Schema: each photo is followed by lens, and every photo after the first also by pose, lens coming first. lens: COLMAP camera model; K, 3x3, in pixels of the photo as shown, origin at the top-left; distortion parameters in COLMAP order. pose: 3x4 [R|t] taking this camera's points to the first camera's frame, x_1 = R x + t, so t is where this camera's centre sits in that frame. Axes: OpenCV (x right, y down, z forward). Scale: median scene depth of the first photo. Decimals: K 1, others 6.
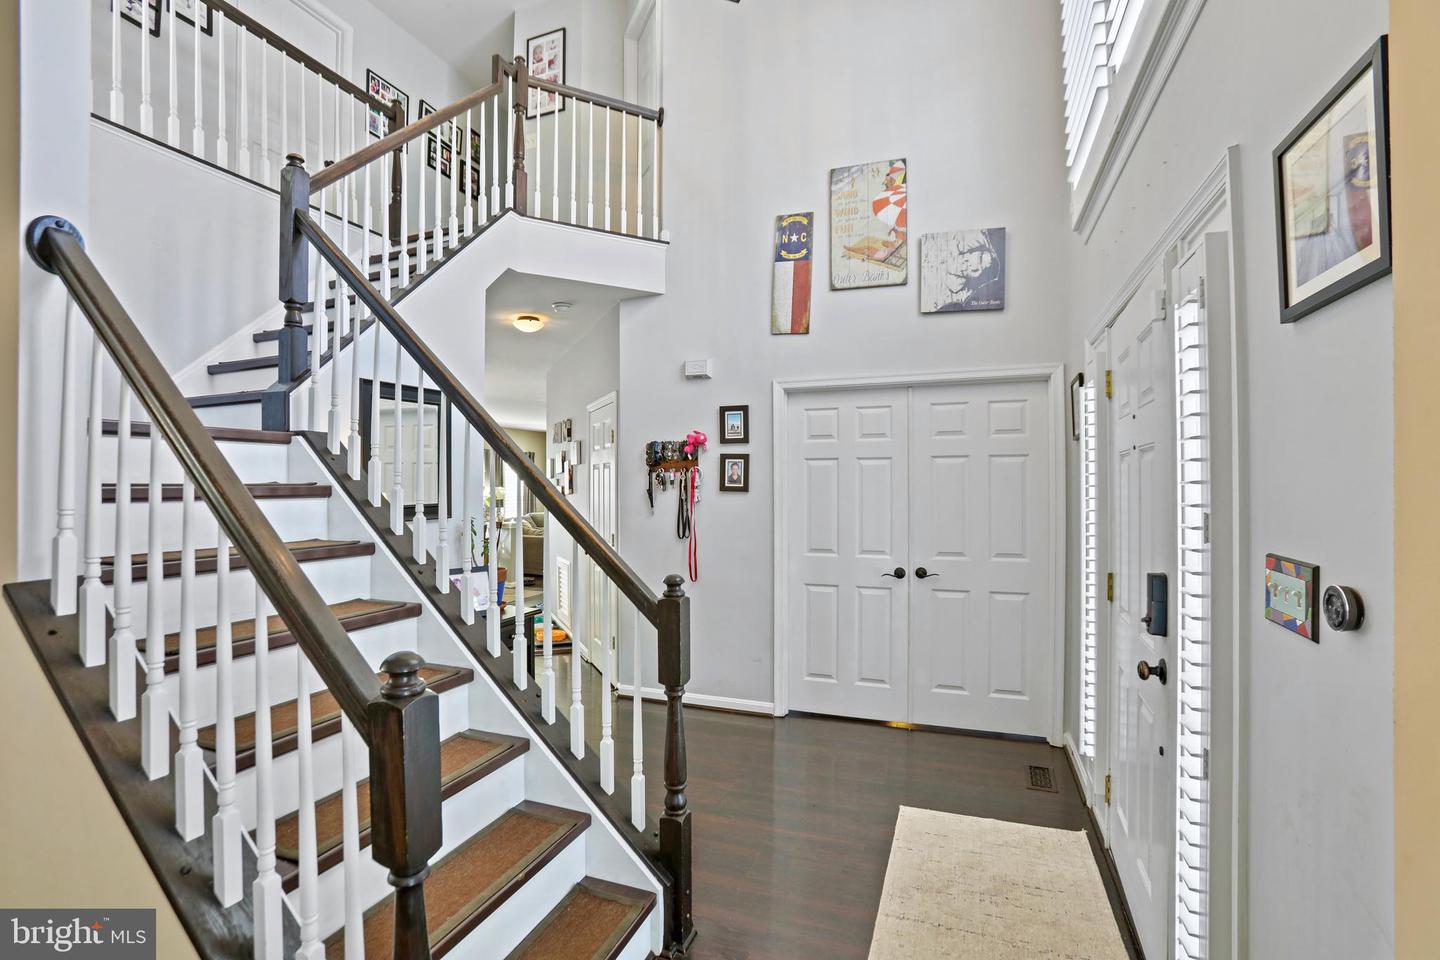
lens RADIAL K [[657.8, 0, 718.7], [0, 657.8, 472.7], [0, 0, 1]] dist [-0.080556, 0.031062]
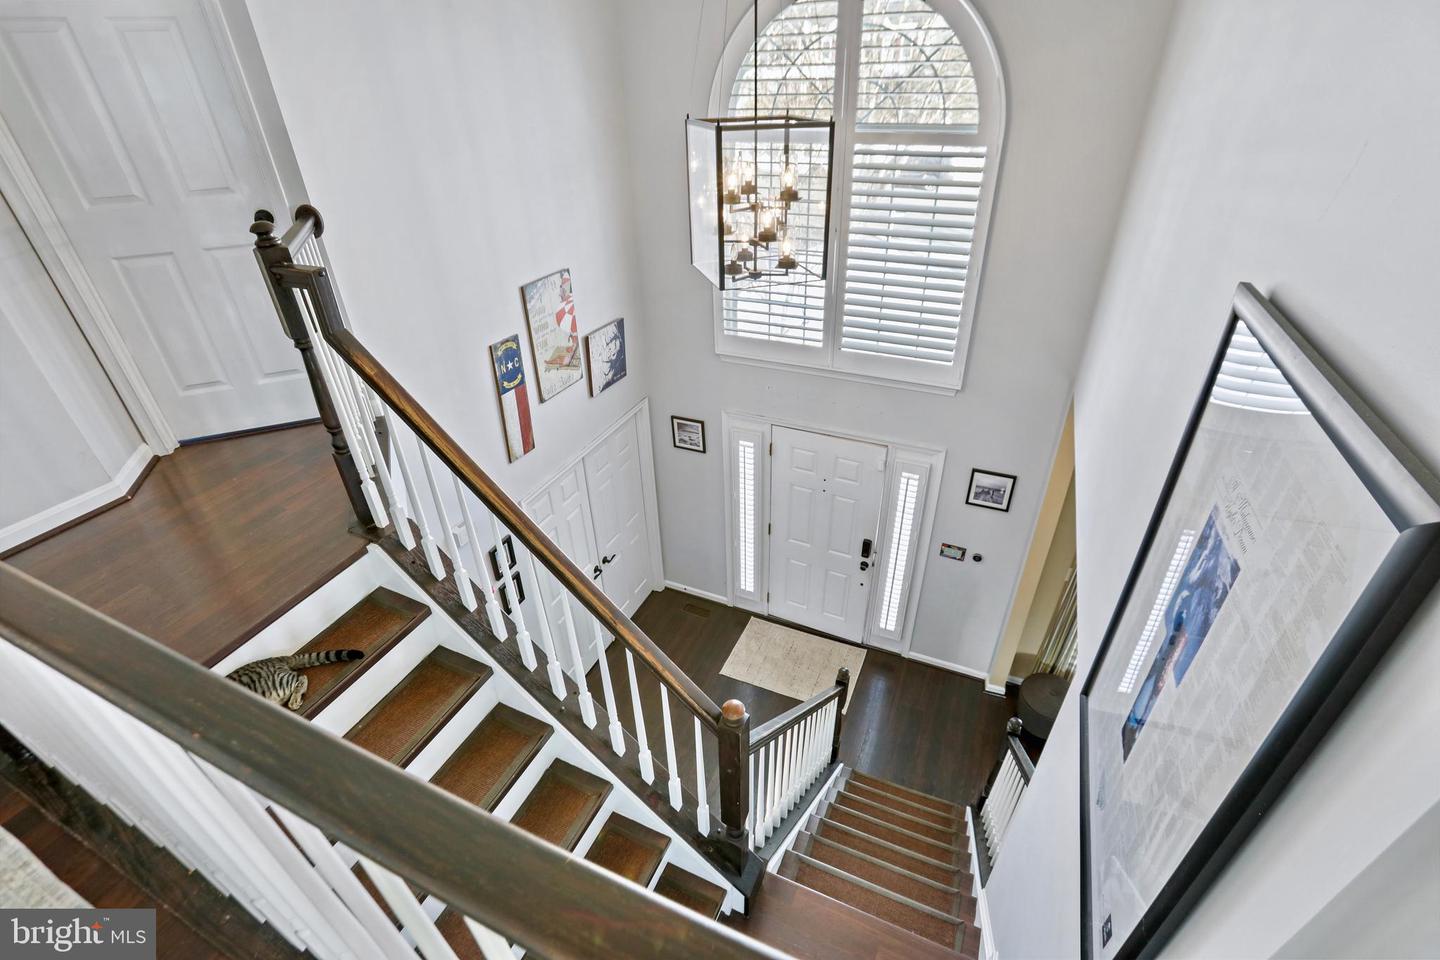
lens RADIAL K [[657.8, 0, 718.7], [0, 657.8, 472.7], [0, 0, 1]] dist [-0.080556, 0.031062]
pose [[0.054098, -0.529839, 0.846371, -0.792107], [0.005149, 0.847749, 0.530372, -0.767879], [-0.998522, -0.024334, 0.048589, 0.679710]]
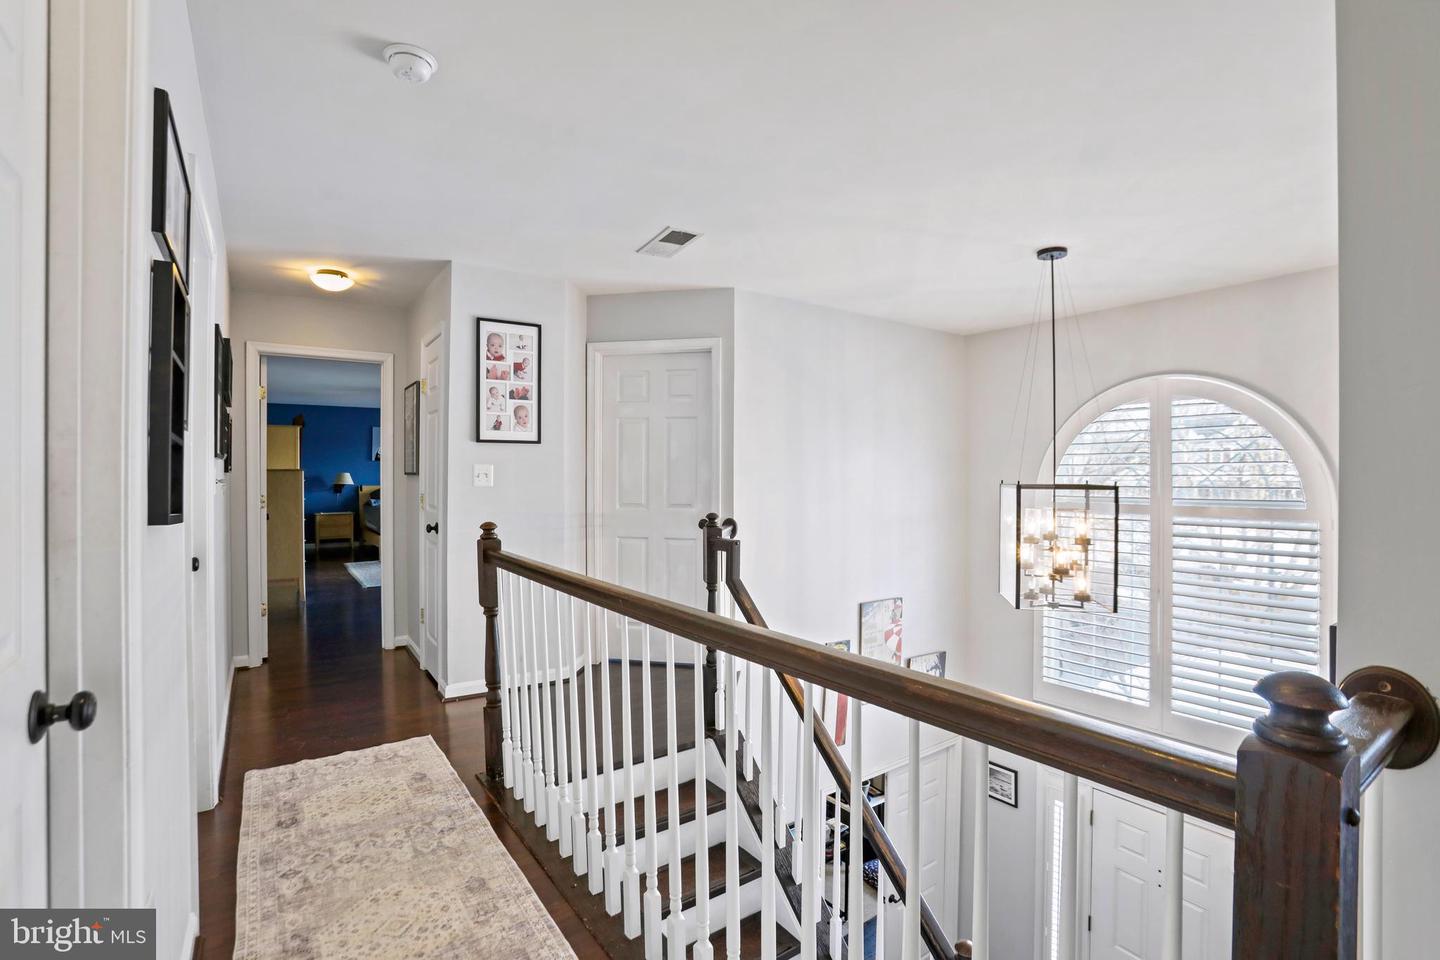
lens RADIAL K [[657.8, 0, 718.7], [0, 657.8, 472.7], [0, 0, 1]] dist [-0.080556, 0.031062]
pose [[0.551608, 0.004404, 0.834092, -1.006722], [-0.018717, 0.999800, 0.007100, -0.737192], [-0.833894, -0.019528, 0.551580, 0.579236]]
